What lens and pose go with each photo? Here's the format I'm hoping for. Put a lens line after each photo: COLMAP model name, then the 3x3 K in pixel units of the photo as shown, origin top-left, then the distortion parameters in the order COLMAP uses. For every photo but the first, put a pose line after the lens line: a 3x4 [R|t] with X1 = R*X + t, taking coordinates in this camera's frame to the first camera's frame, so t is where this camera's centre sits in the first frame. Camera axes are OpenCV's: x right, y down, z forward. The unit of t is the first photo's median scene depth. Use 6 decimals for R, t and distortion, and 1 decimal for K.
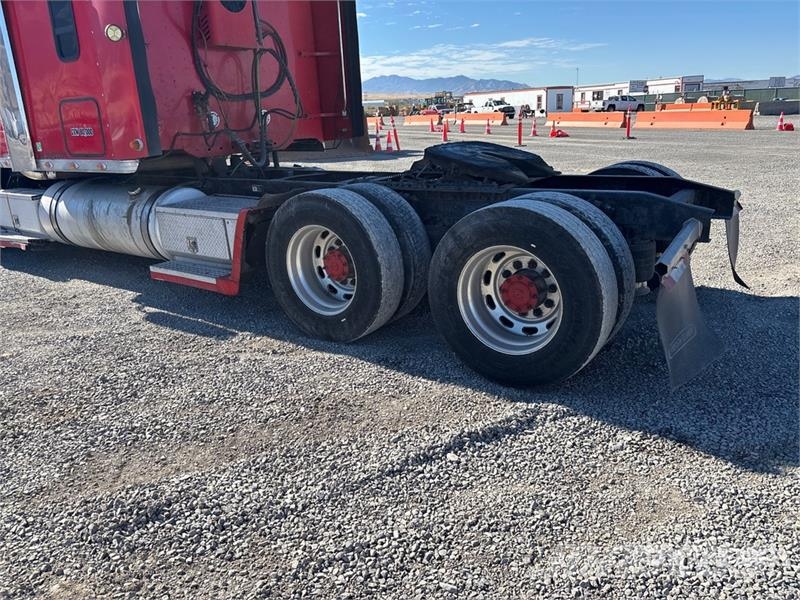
lens RADIAL K [[620.7, 0, 413.6], [0, 620.7, 306.6], [0, 0, 1]] dist [0.028341, -0.027616]
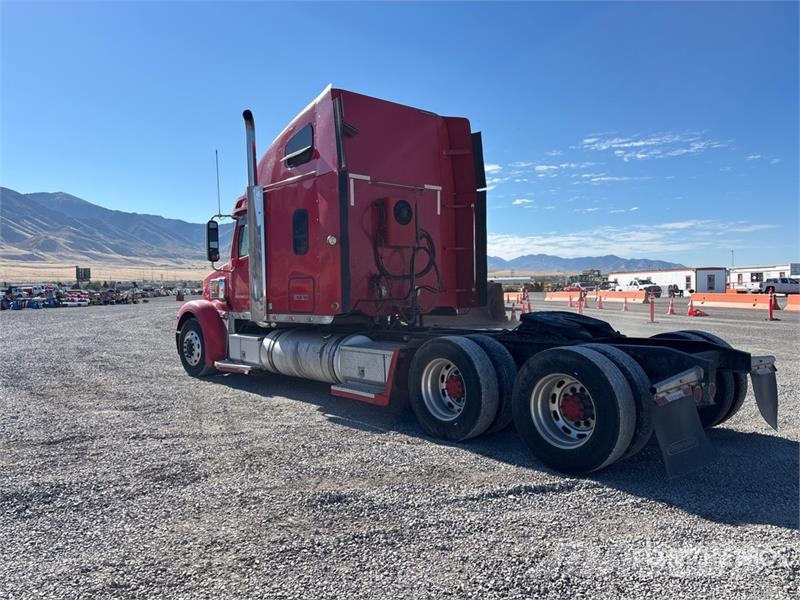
lens RADIAL K [[620.7, 0, 391.6], [0, 620.7, 294.5], [0, 0, 1]] dist [0.028341, -0.027616]
pose [[0.964891, 0.027382, -0.261220, 0.102069], [-0.100940, 0.956833, -0.272549, 0.127826], [0.242481, 0.289347, 0.926003, -0.430751]]
